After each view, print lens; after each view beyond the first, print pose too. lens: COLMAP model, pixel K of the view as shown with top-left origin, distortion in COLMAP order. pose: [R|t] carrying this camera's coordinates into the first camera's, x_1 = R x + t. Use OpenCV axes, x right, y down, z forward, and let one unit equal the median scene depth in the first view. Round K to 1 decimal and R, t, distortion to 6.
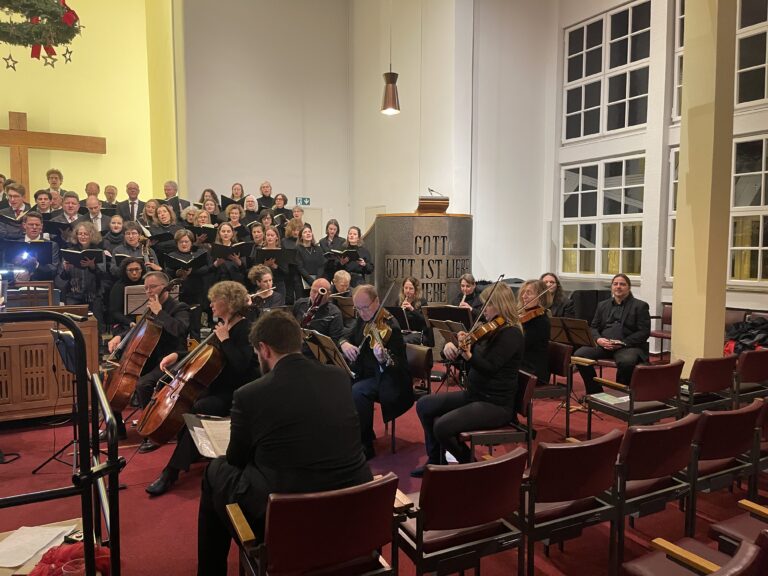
lens RADIAL K [[587.9, 0, 379.6], [0, 587.9, 288.2], [0, 0, 1]] dist [0.065216, -0.057776]
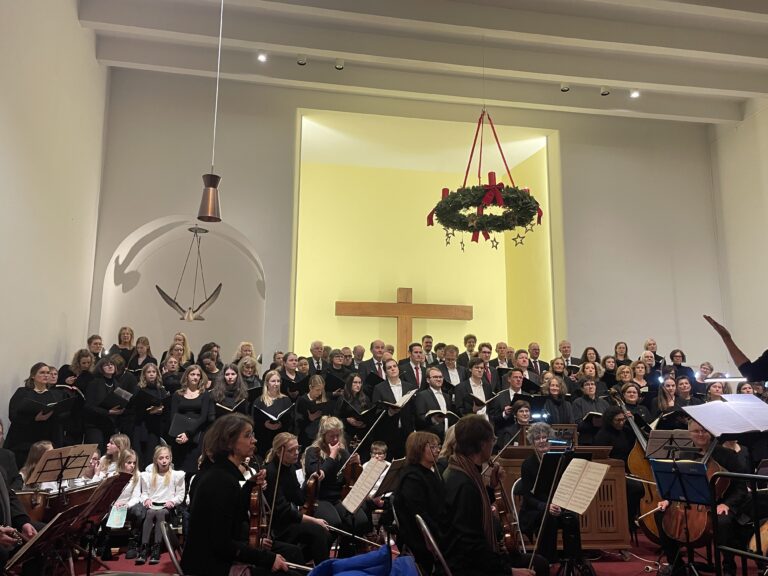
lens RADIAL K [[658.2, 0, 380.4], [0, 658.2, 300.4], [0, 0, 1]] dist [0.030085, 0.010413]
pose [[0.942896, -0.053053, -0.328834, -0.324670], [-0.029563, 0.970008, -0.241269, 0.049171], [0.331772, 0.237213, 0.913049, -0.230061]]
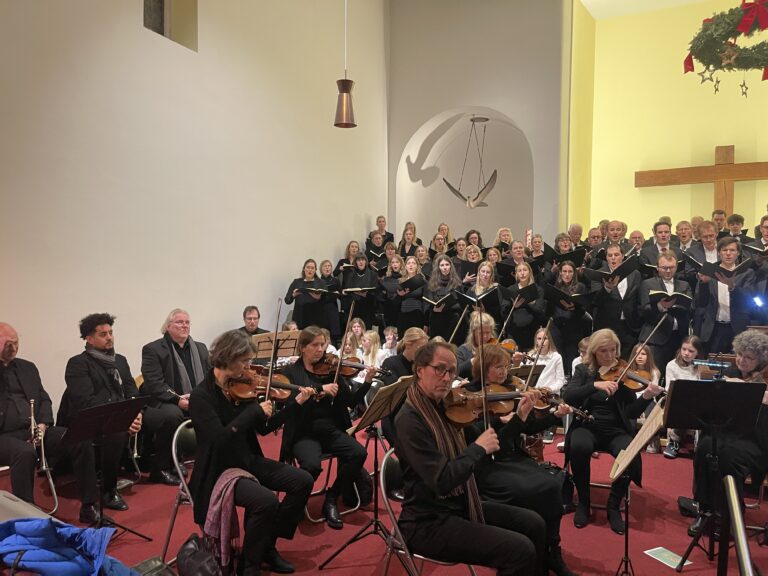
lens RADIAL K [[587.9, 0, 388.7], [0, 587.9, 291.7], [0, 0, 1]] dist [0.065216, -0.057776]
pose [[0.570321, 0.020682, -0.821162, -0.157089], [-0.061399, 0.997960, -0.017509, -0.009294], [0.819124, 0.060405, 0.570427, 0.012459]]
